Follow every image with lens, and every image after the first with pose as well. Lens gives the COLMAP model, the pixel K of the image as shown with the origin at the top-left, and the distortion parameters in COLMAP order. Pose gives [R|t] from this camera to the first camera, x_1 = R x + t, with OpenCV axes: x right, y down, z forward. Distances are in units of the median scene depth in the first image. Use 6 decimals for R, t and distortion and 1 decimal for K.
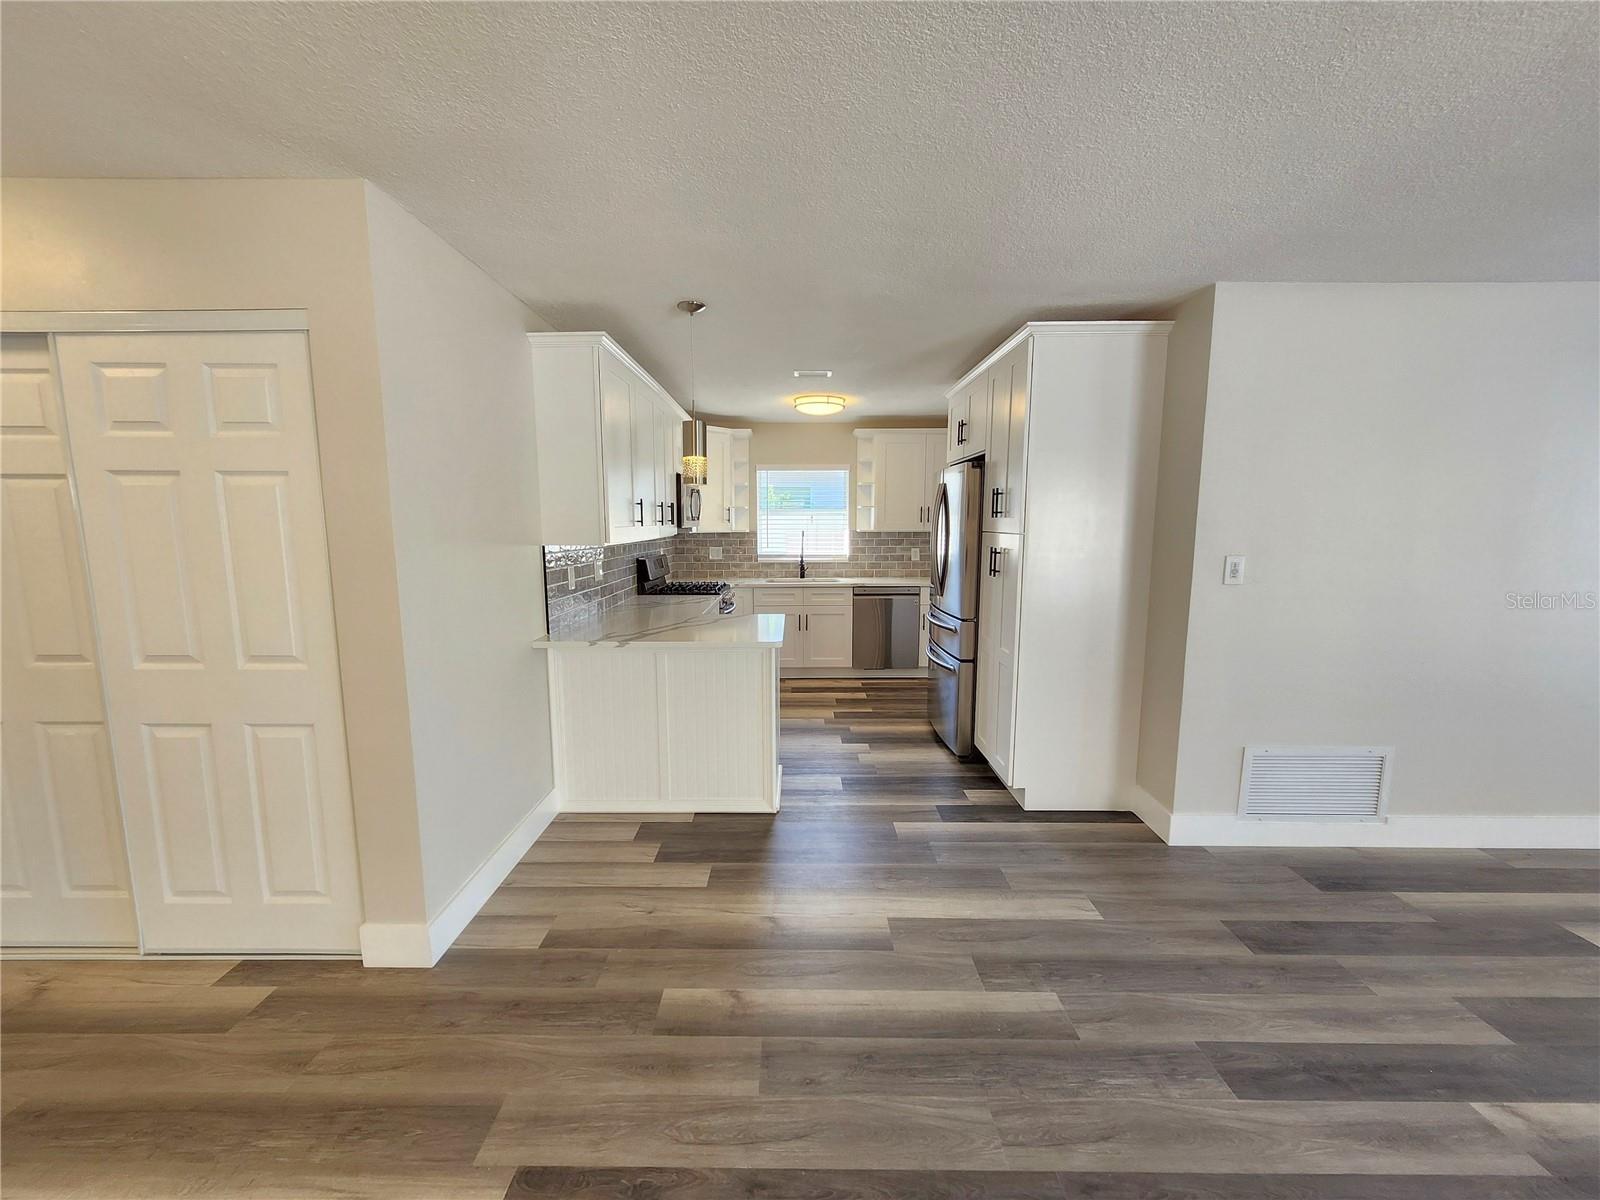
lens RADIAL K [[626.9, 0, 792.0], [0, 626.9, 603.7], [0, 0, 1]] dist [0.000041, 0.000135]
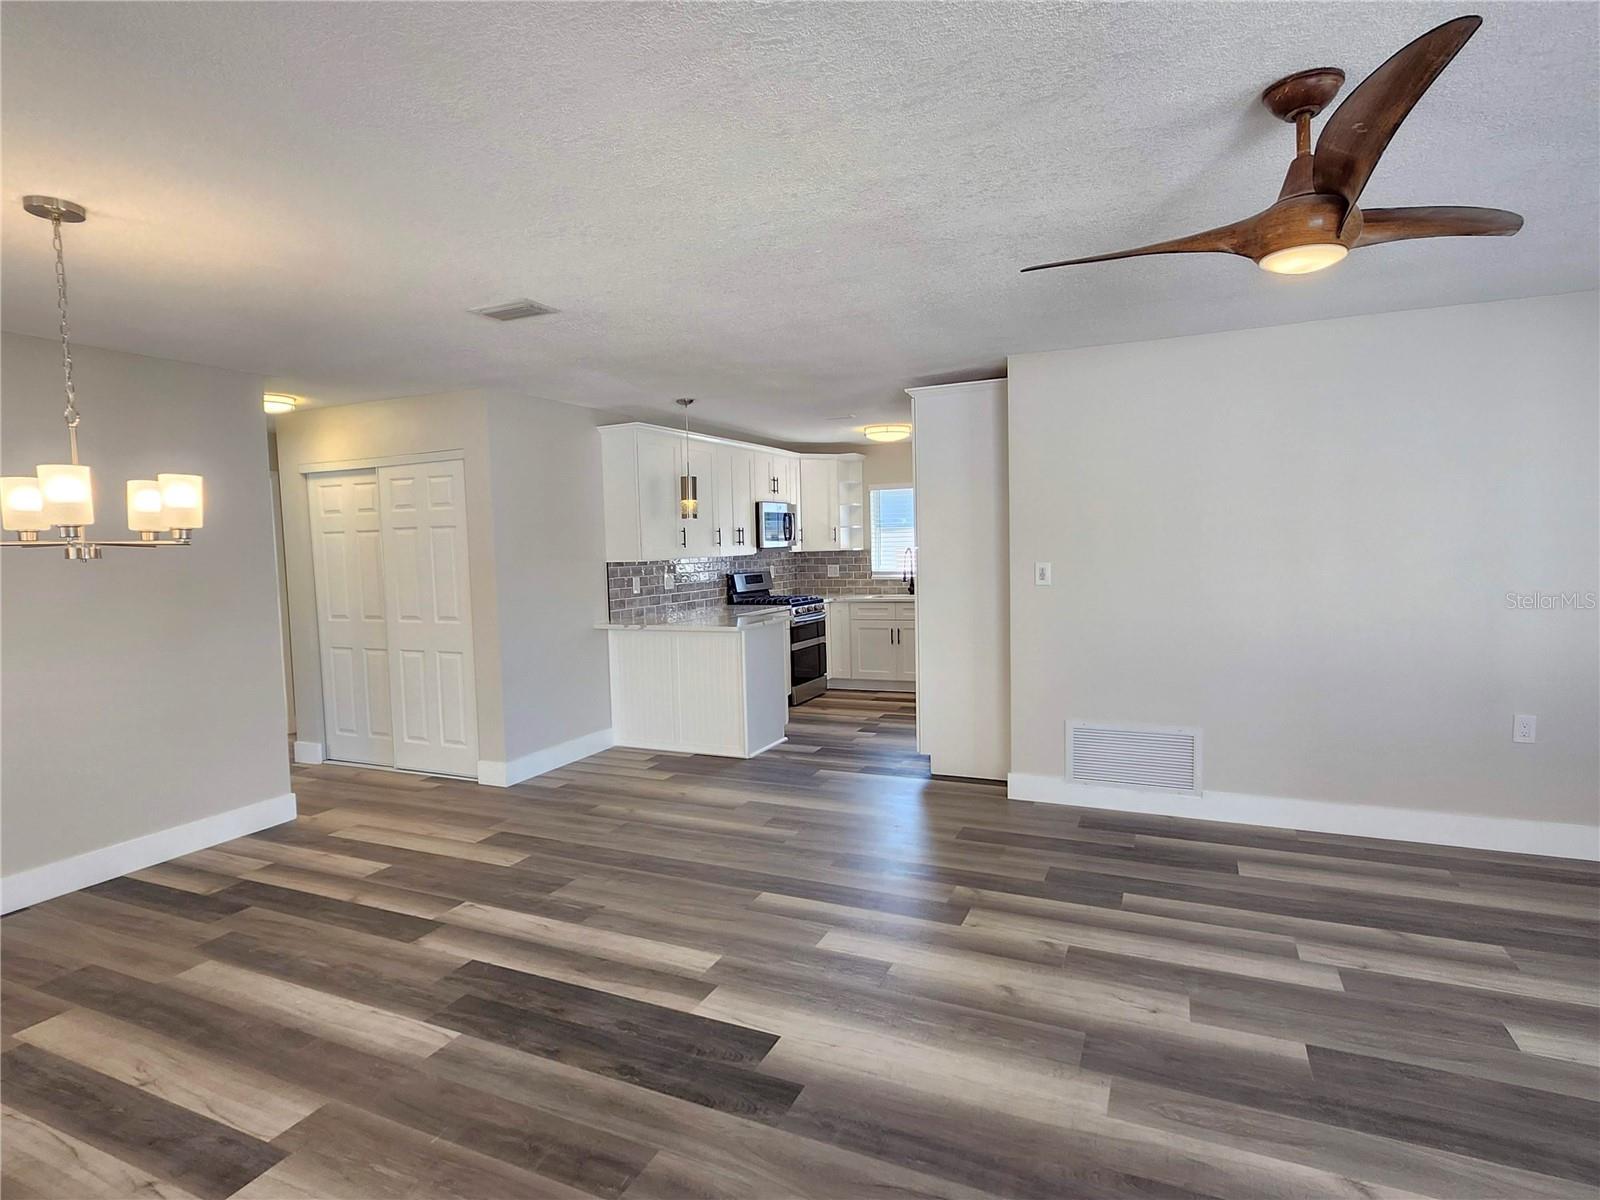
lens RADIAL K [[853.7, 0, 790.1], [0, 853.7, 609.1], [0, 0, 1]] dist [0.000934, 0.002558]
pose [[0.909417, 0.009572, -0.415774, 0.734942], [-0.028607, 0.998807, -0.039576, 0.075824], [0.414899, 0.047885, 0.908606, -0.580187]]
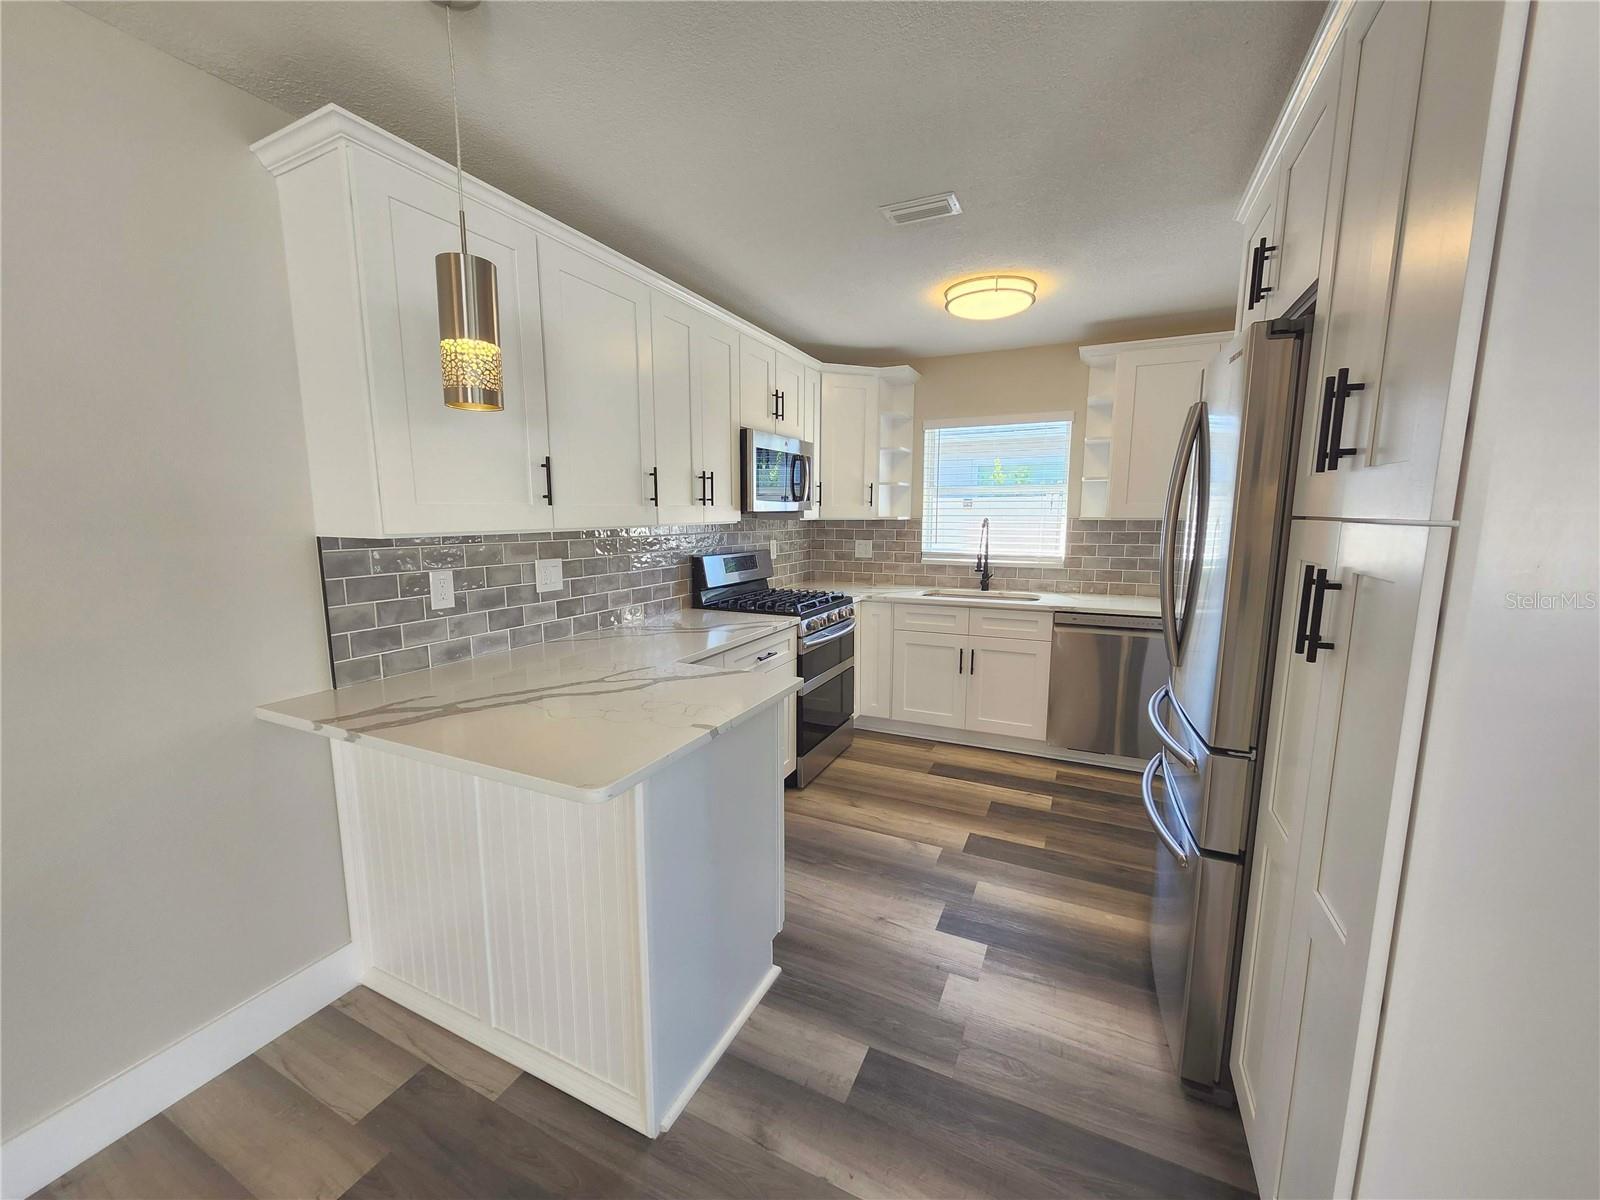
lens RADIAL K [[626.9, 0, 791.8], [0, 626.9, 603.1], [0, 0, 1]] dist [0.000041, 0.000135]
pose [[0.902188, 0.063325, -0.426669, 0.208047], [-0.056563, 0.997992, 0.028517, -0.062328], [0.427617, -0.001594, 0.903958, 0.571844]]
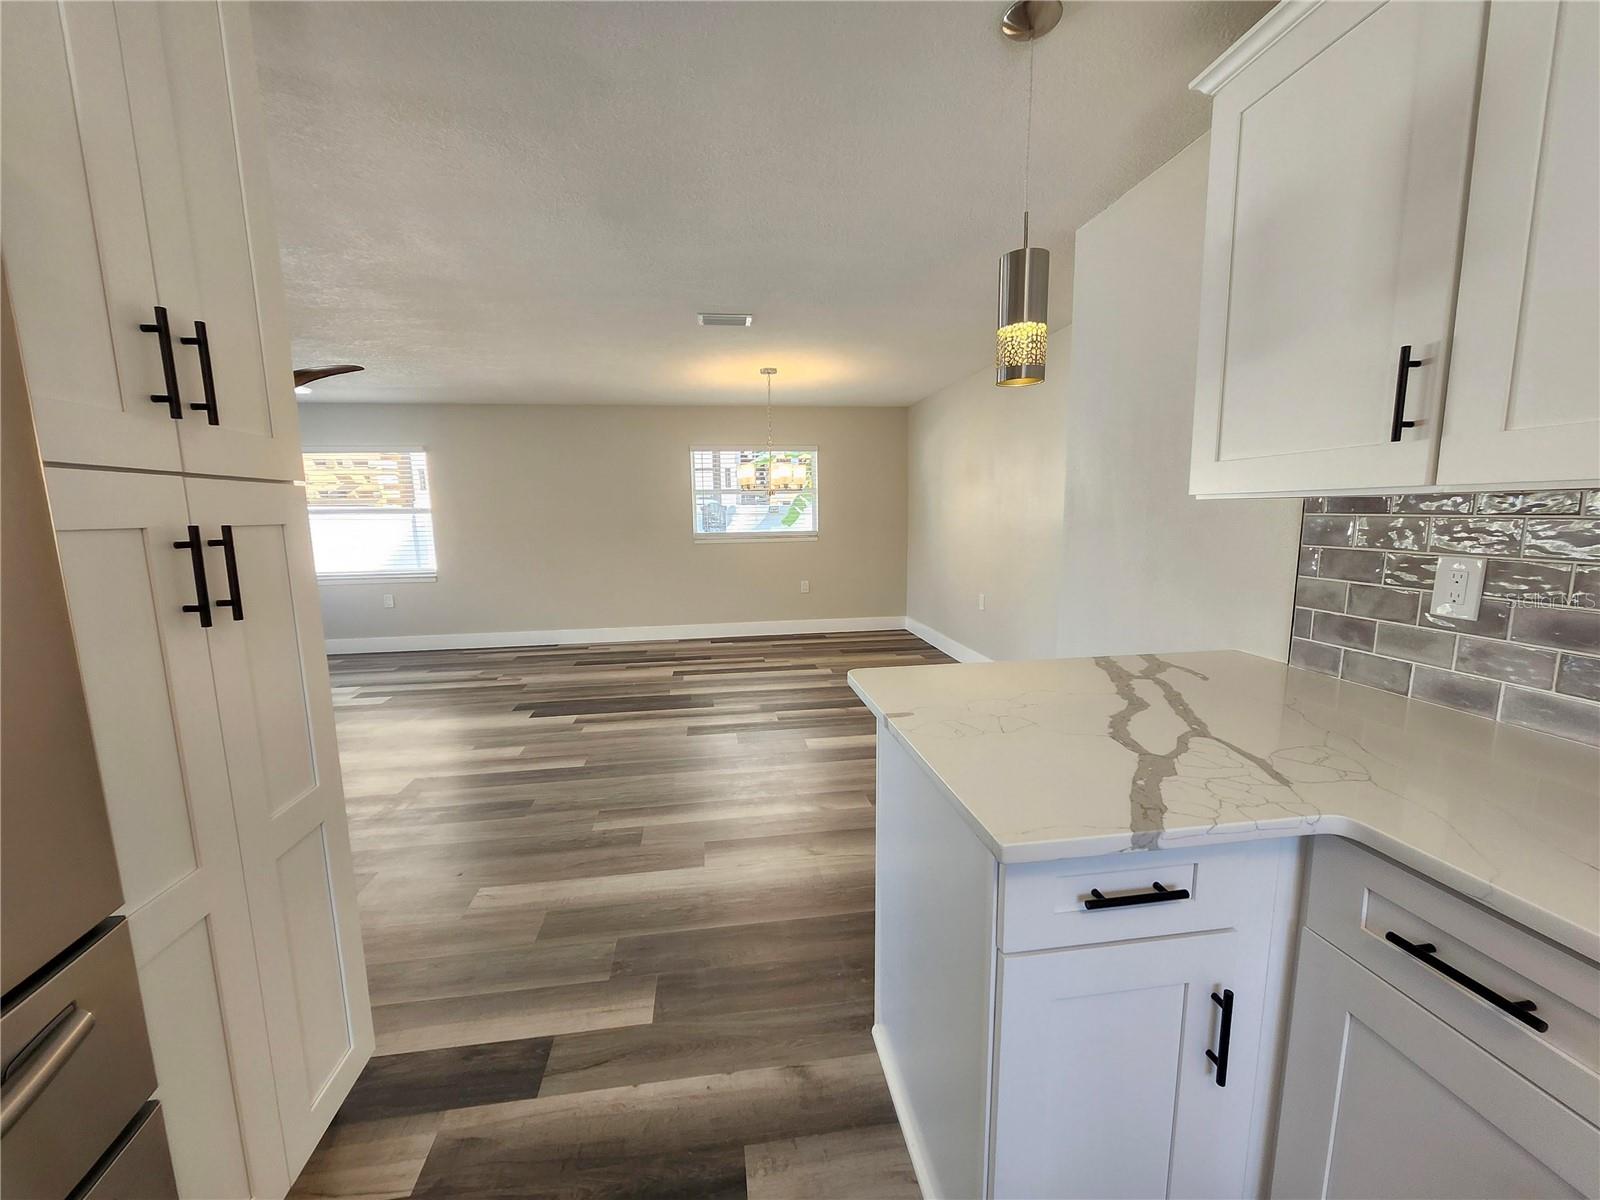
lens RADIAL K [[626.9, 0, 793.4], [0, 626.9, 600.3], [0, 0, 1]] dist [0.000041, 0.000135]
pose [[-0.989095, 0.035797, -0.142861, 0.092101], [-0.003549, 0.963937, 0.266108, -0.127336], [0.147235, 0.263713, -0.953298, 1.253288]]
